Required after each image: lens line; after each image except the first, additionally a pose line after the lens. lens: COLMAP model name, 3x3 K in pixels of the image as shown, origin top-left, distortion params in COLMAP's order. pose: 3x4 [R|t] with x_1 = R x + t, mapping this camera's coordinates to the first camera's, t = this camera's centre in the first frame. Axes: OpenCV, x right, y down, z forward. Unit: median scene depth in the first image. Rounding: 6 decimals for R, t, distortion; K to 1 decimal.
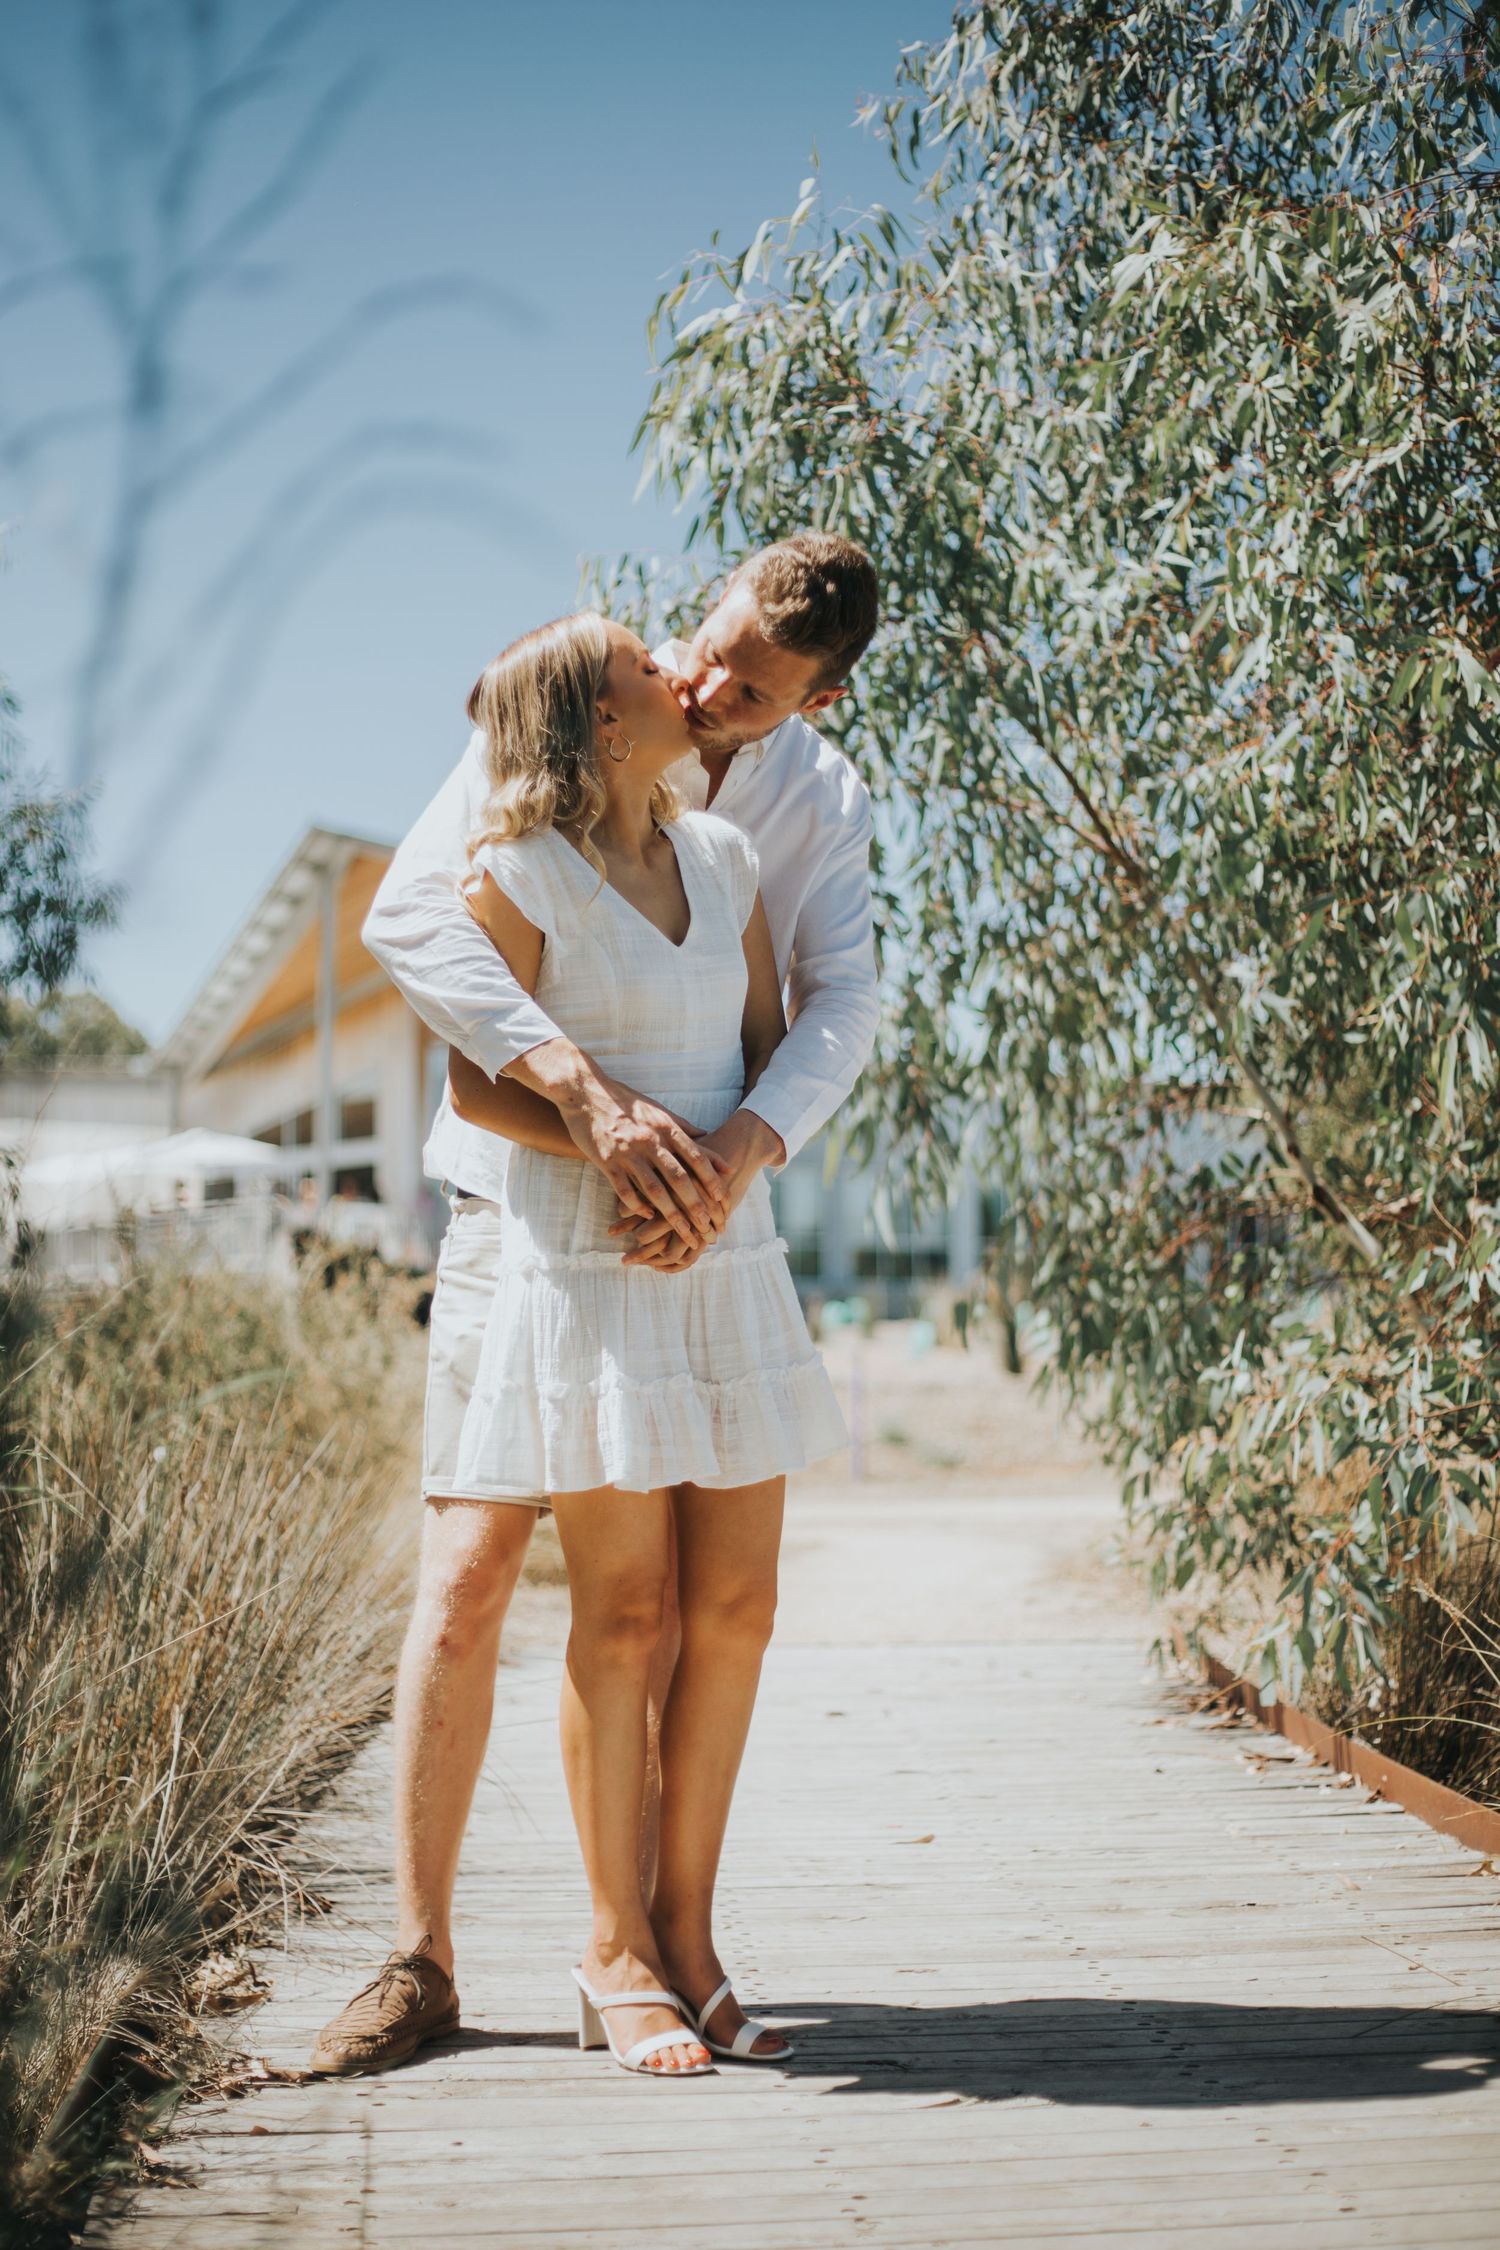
lens RADIAL K [[3486.3, 0, 743.3], [0, 3486.3, 1091.2], [0, 0, 1]] dist [0.293727, -2.200928]
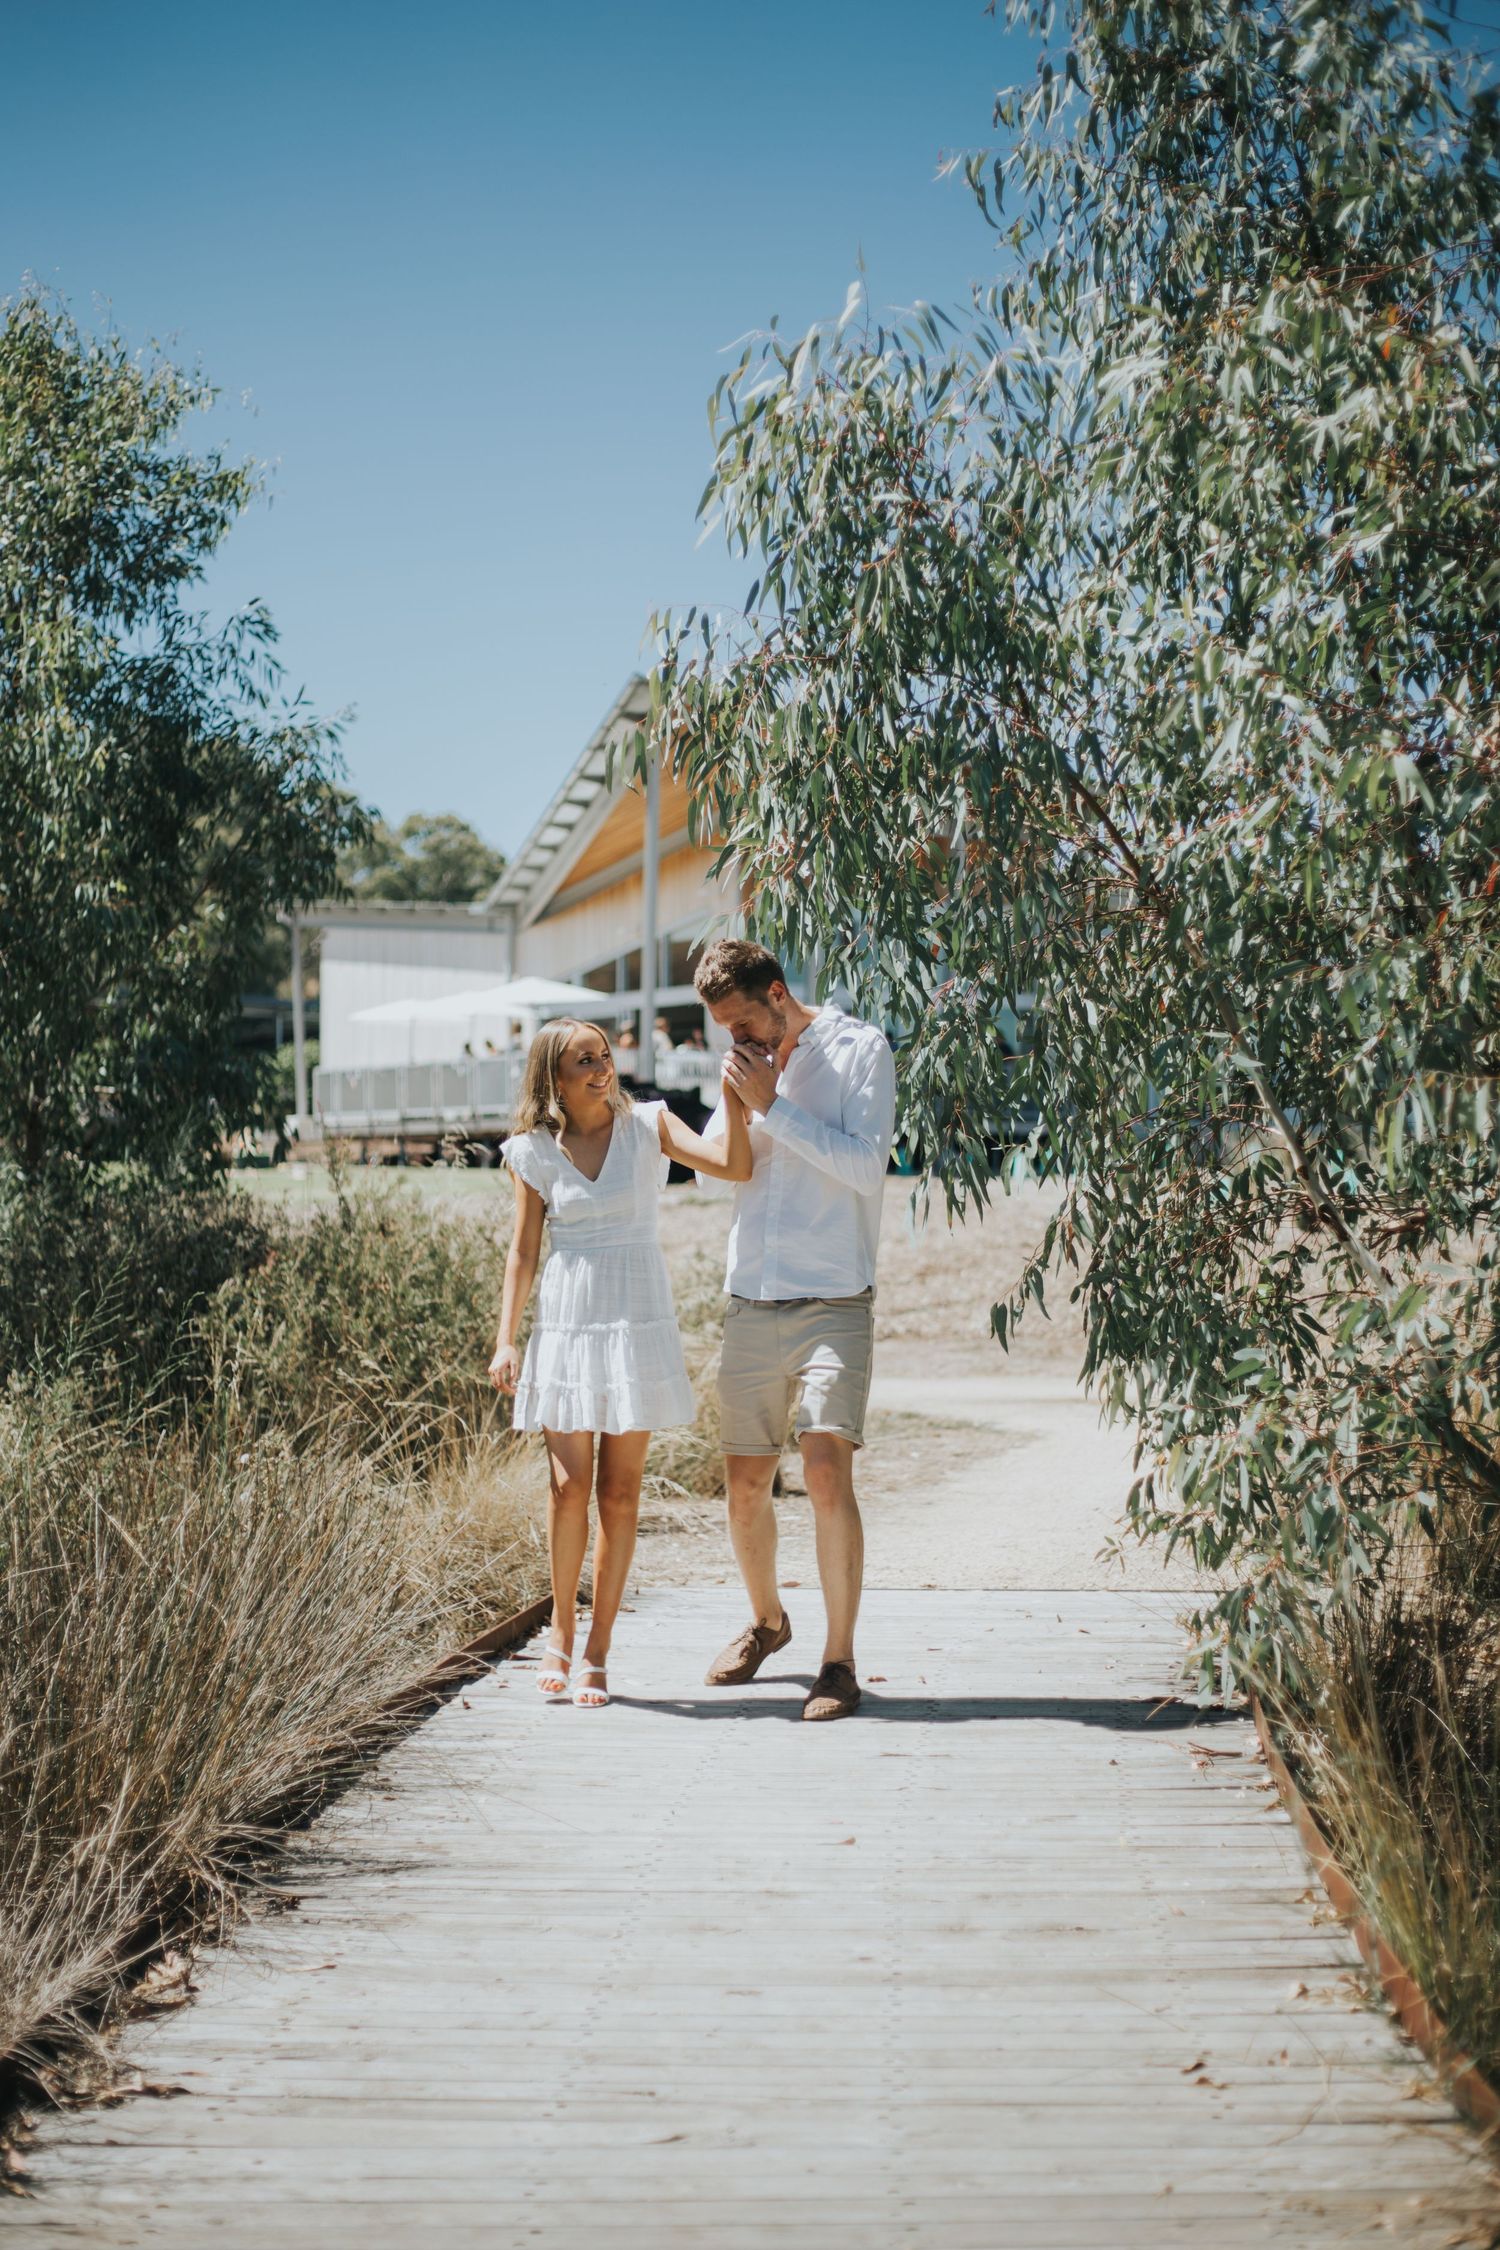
lens RADIAL K [[3577.5, 0, 750.0], [0, 3577.5, 1125.0], [0, 0, 1]] dist [0.004040, -0.733906]
pose [[0.992496, 0.006018, -0.122132, 0.135995], [0.003402, 0.997043, 0.076774, -0.092215], [0.122233, -0.076613, 0.989540, -0.113503]]
